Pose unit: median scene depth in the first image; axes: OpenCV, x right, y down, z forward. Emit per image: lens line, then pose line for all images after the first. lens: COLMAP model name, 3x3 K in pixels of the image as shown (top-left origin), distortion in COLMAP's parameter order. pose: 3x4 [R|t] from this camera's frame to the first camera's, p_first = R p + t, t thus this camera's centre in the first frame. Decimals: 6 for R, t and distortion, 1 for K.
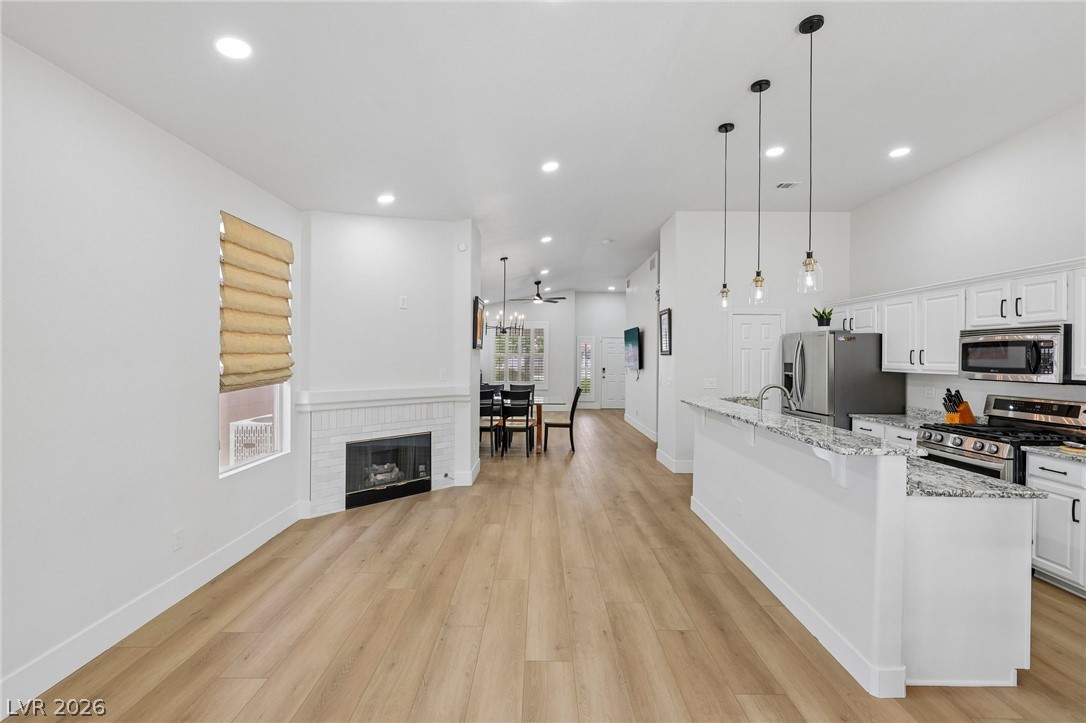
lens RADIAL K [[464.6, 0, 538.7], [0, 464.6, 358.0], [0, 0, 1]] dist [-0.000800, 0.000511]
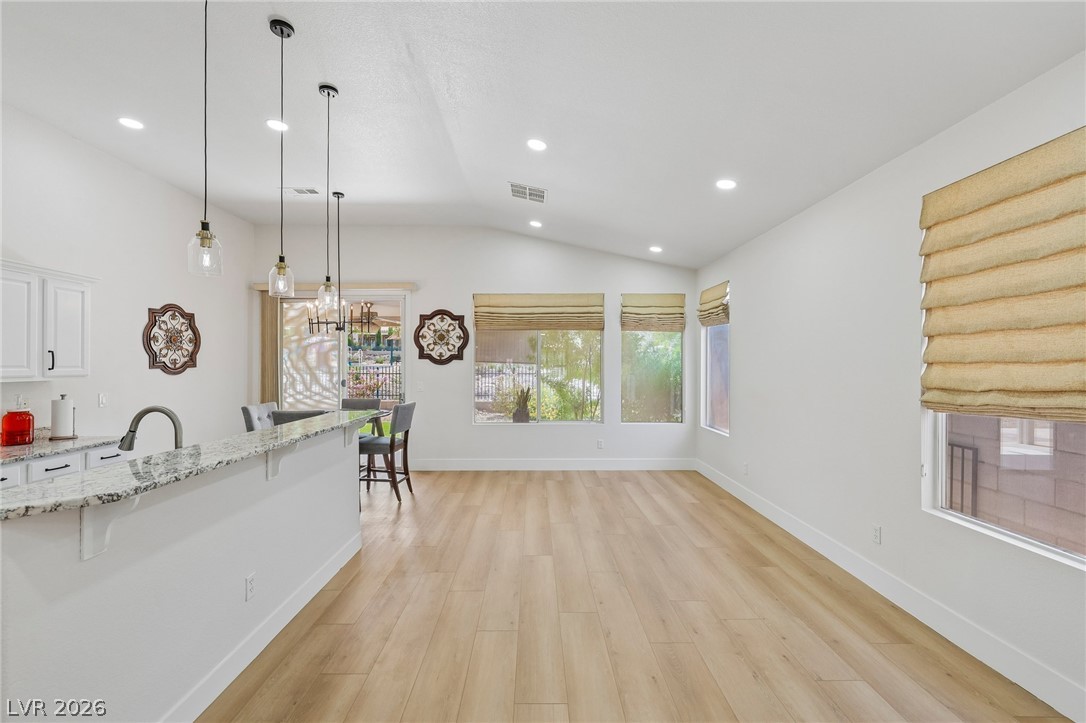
lens RADIAL K [[459.7, 0, 536.3], [0, 459.7, 362.2], [0, 0, 1]] dist [-0.000343, 0.000257]
pose [[-0.999918, -0.009584, -0.008517, 0.026276], [-0.009580, 0.999954, -0.000525, -0.003637], [0.008522, -0.000444, -0.999964, 1.453760]]
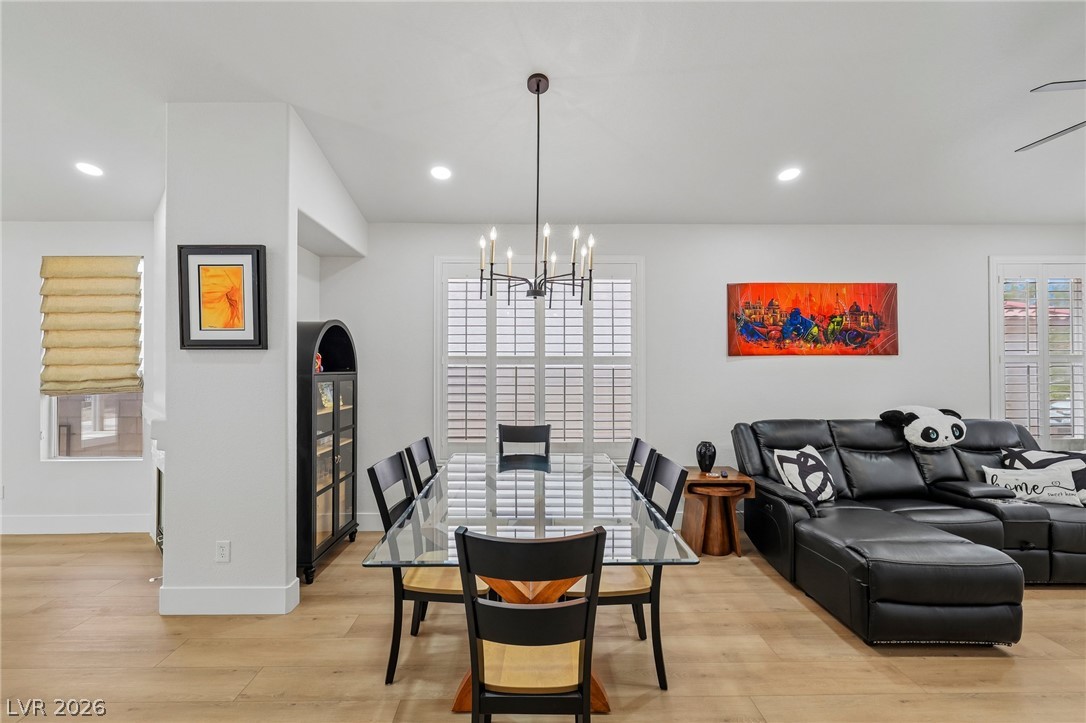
lens RADIAL K [[459.7, 0, 536.3], [0, 459.7, 362.2], [0, 0, 1]] dist [-0.000343, 0.000257]
pose [[0.019825, -0.015754, -0.999679, 0.502893], [0.001314, 0.999875, -0.015731, 0.002871], [0.999803, -0.001002, 0.019843, 1.869864]]
